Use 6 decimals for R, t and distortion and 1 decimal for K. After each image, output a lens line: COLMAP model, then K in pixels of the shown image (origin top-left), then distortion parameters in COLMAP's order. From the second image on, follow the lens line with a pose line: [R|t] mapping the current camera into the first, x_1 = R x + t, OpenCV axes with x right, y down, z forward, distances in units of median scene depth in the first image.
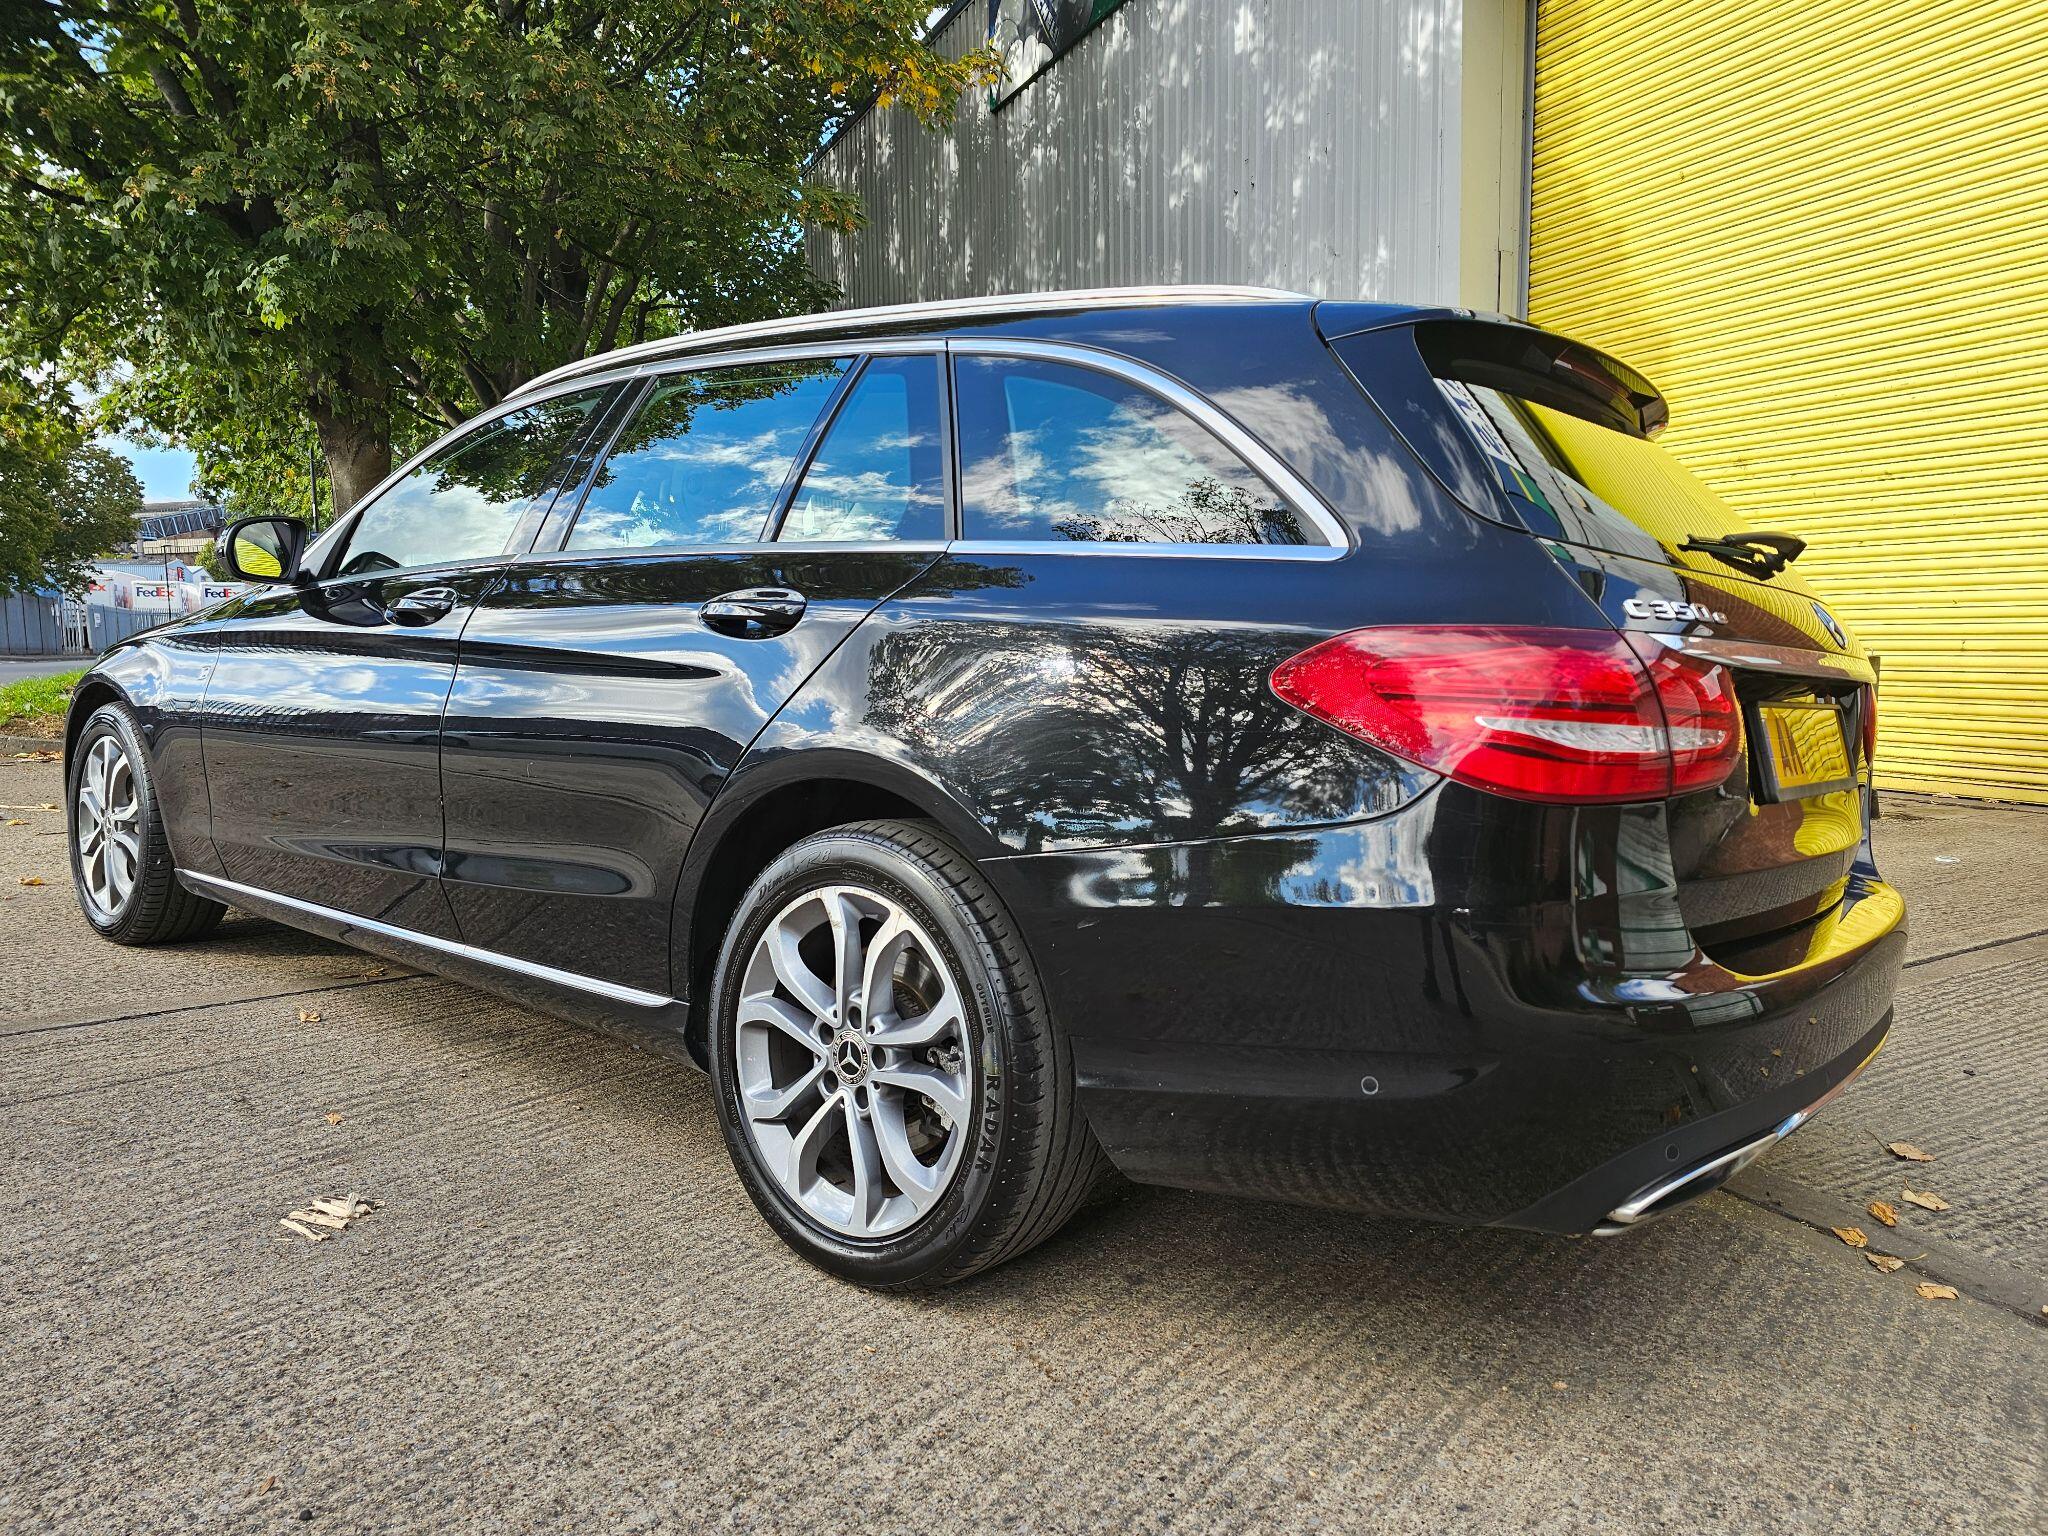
lens RADIAL K [[1378.0, 0, 1048.8], [0, 1378.0, 771.3], [0, 0, 1]] dist [0.039490, -0.027922]
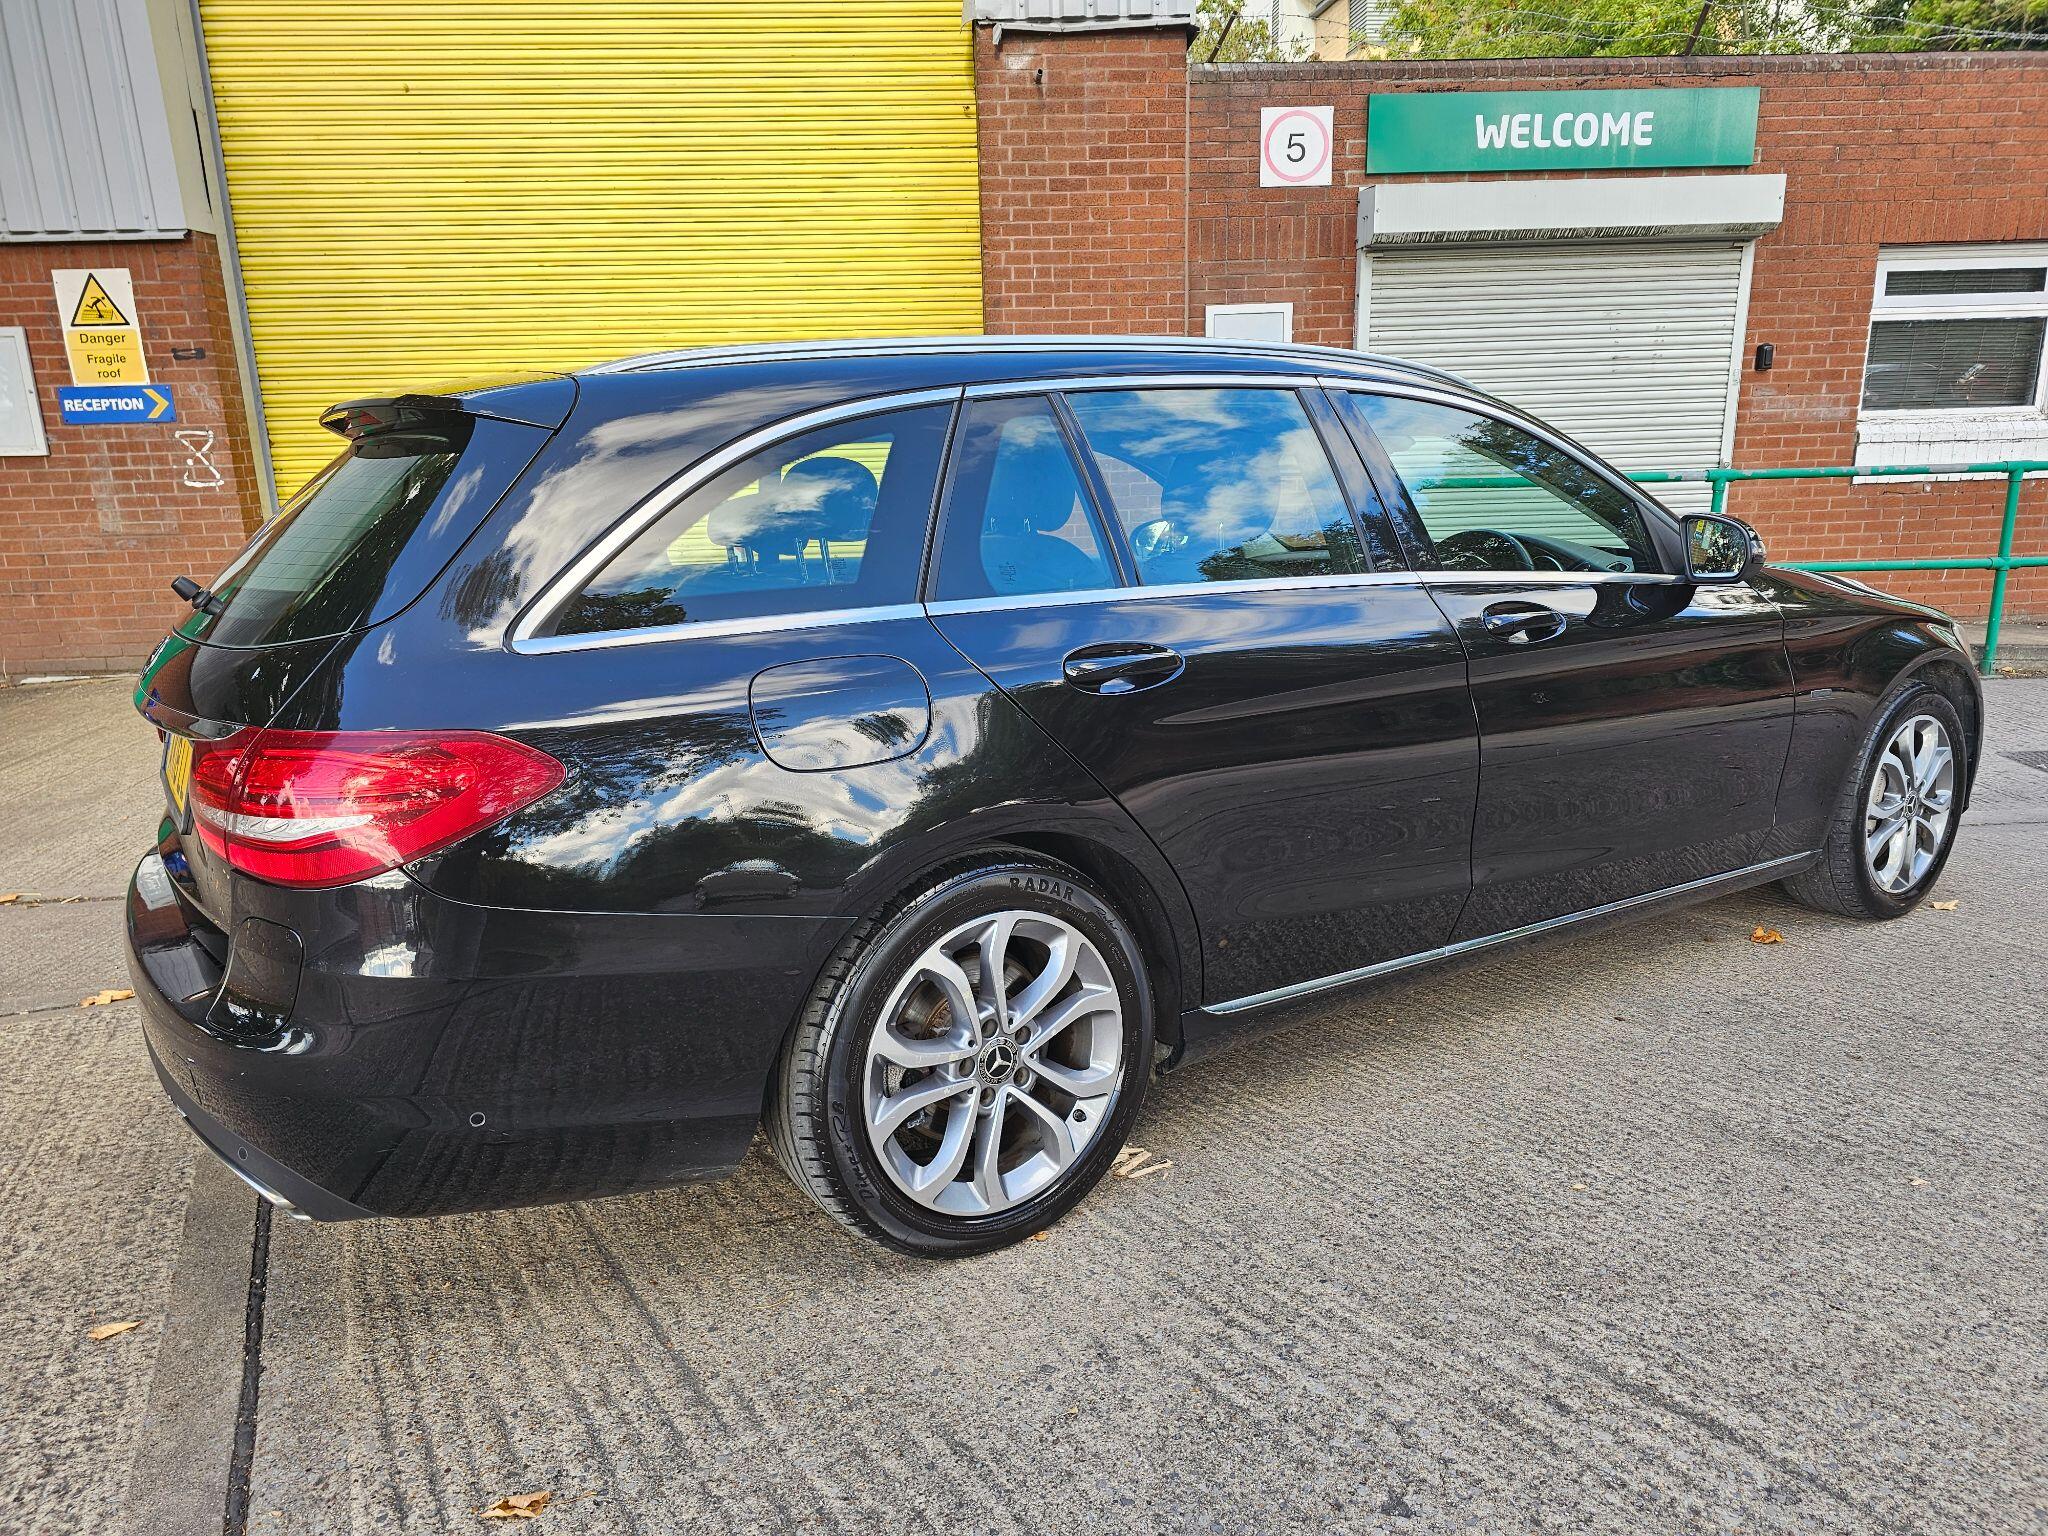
lens RADIAL K [[1378.0, 0, 1020.9], [0, 1378.0, 769.9], [0, 0, 1]] dist [0.039490, -0.027922]
pose [[0.382812, -0.218700, 0.897566, -1.655747], [0.114523, 0.975315, 0.188801, -0.262533], [-0.916700, 0.030516, 0.398408, 0.639520]]
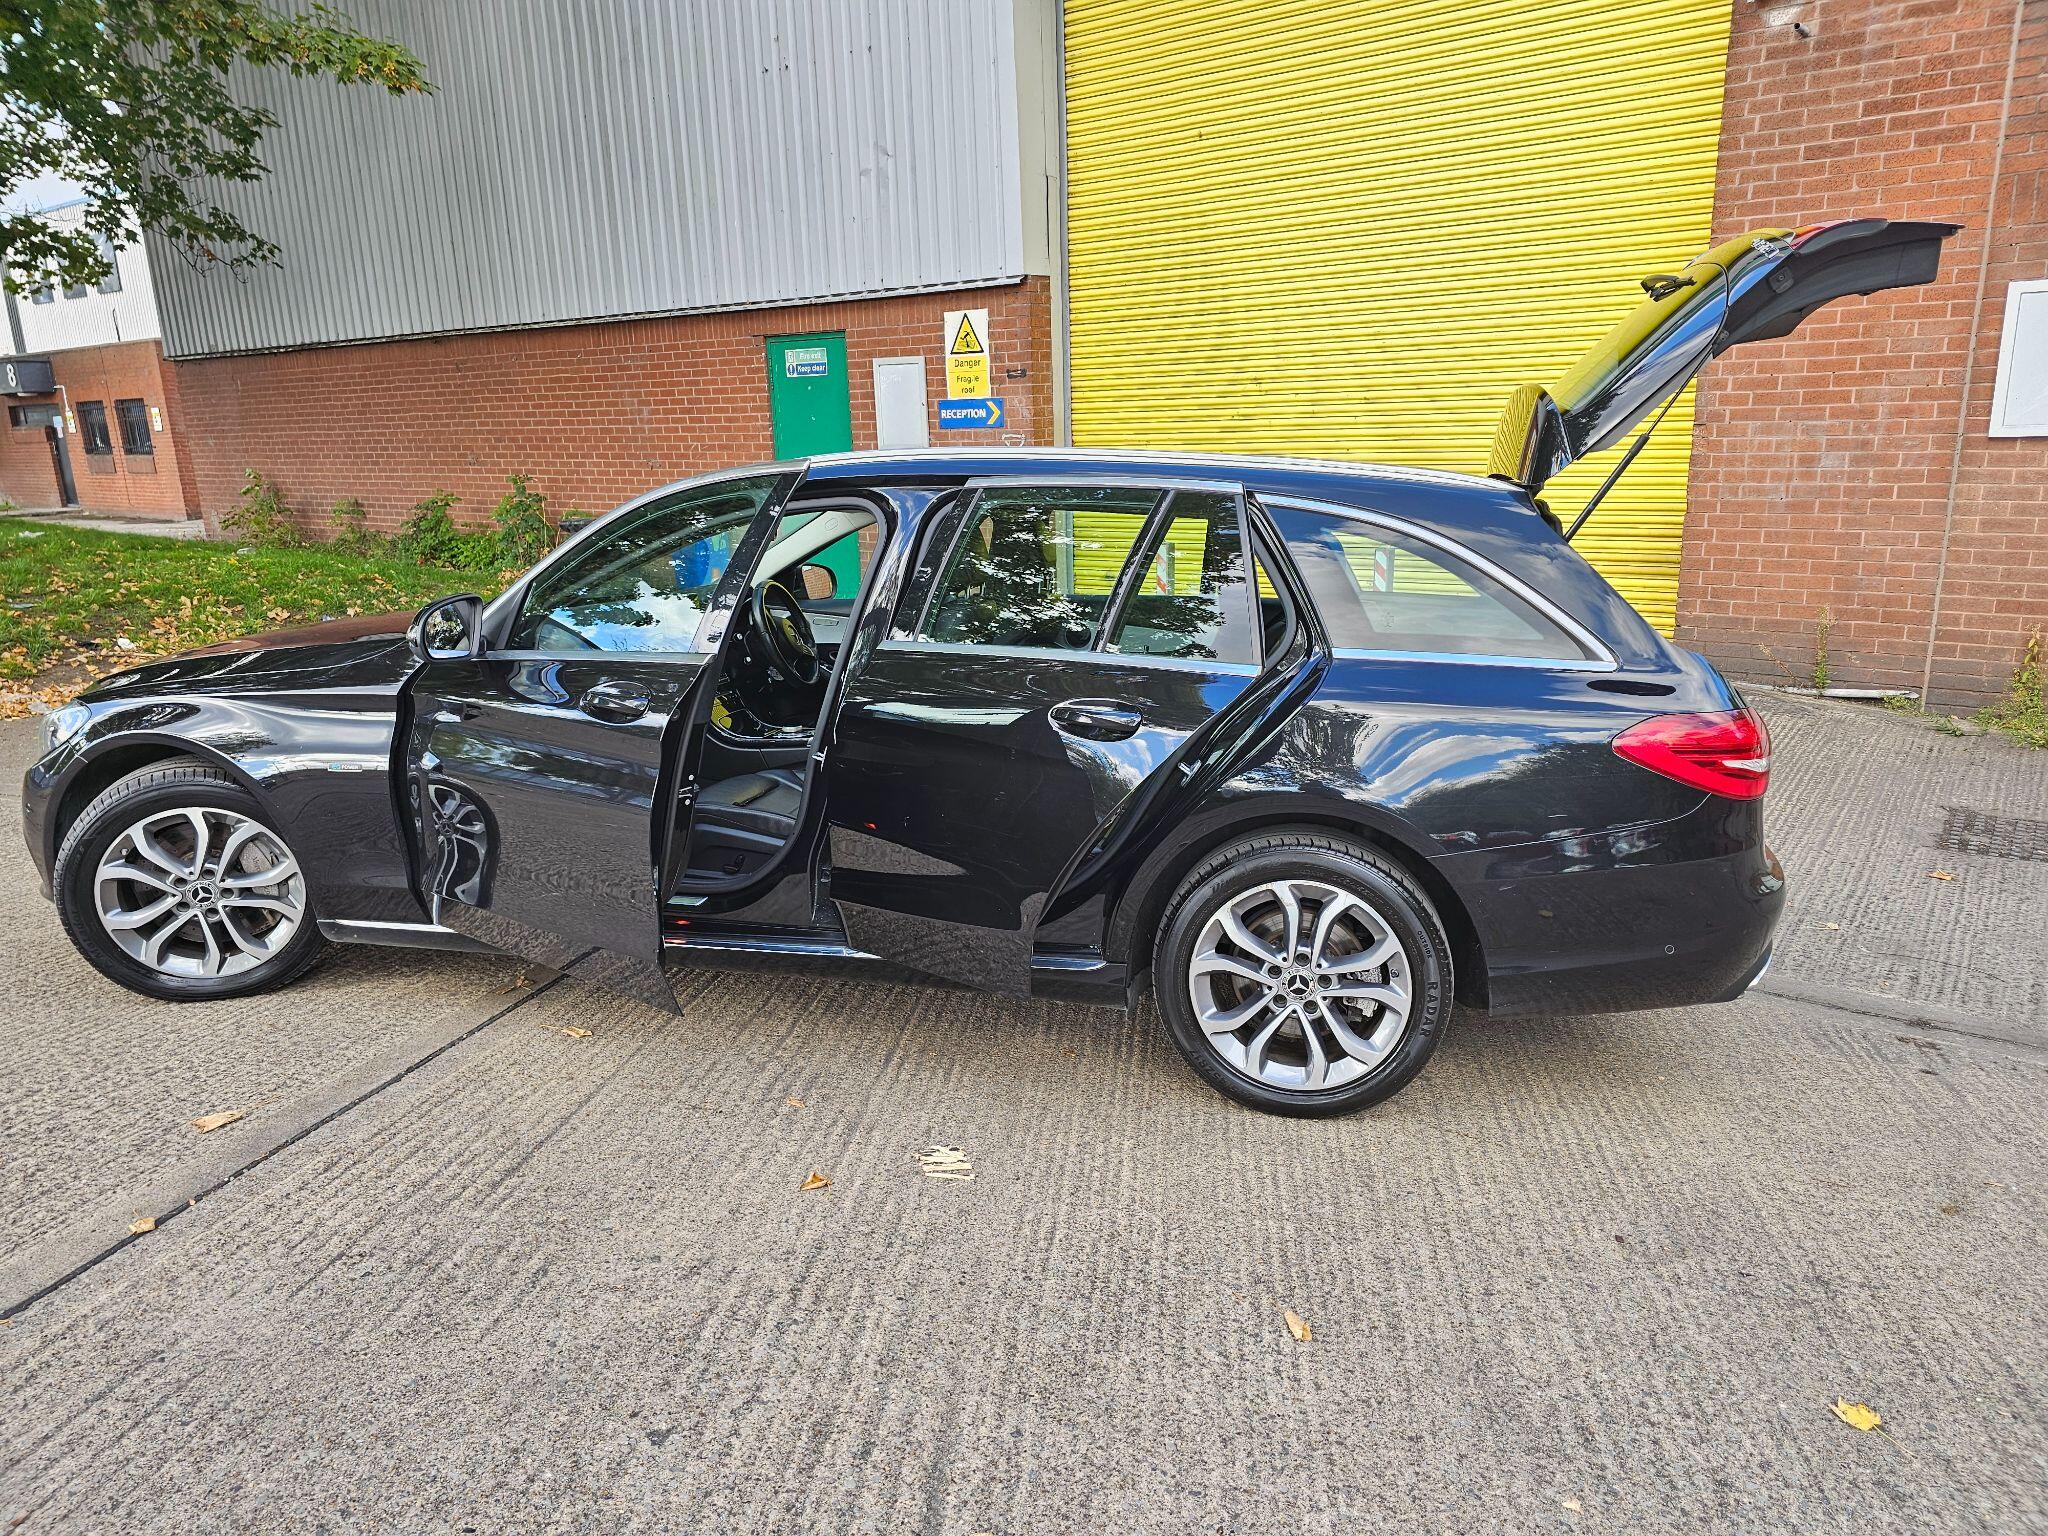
lens RADIAL K [[1378.0, 0, 1024.7], [0, 1378.0, 754.9], [0, 0, 1]] dist [0.039490, -0.027922]
pose [[0.890778, -0.122331, 0.437664, -1.073218], [0.064048, 0.987269, 0.145595, -0.301243], [-0.449903, -0.101661, 0.887272, -0.237190]]
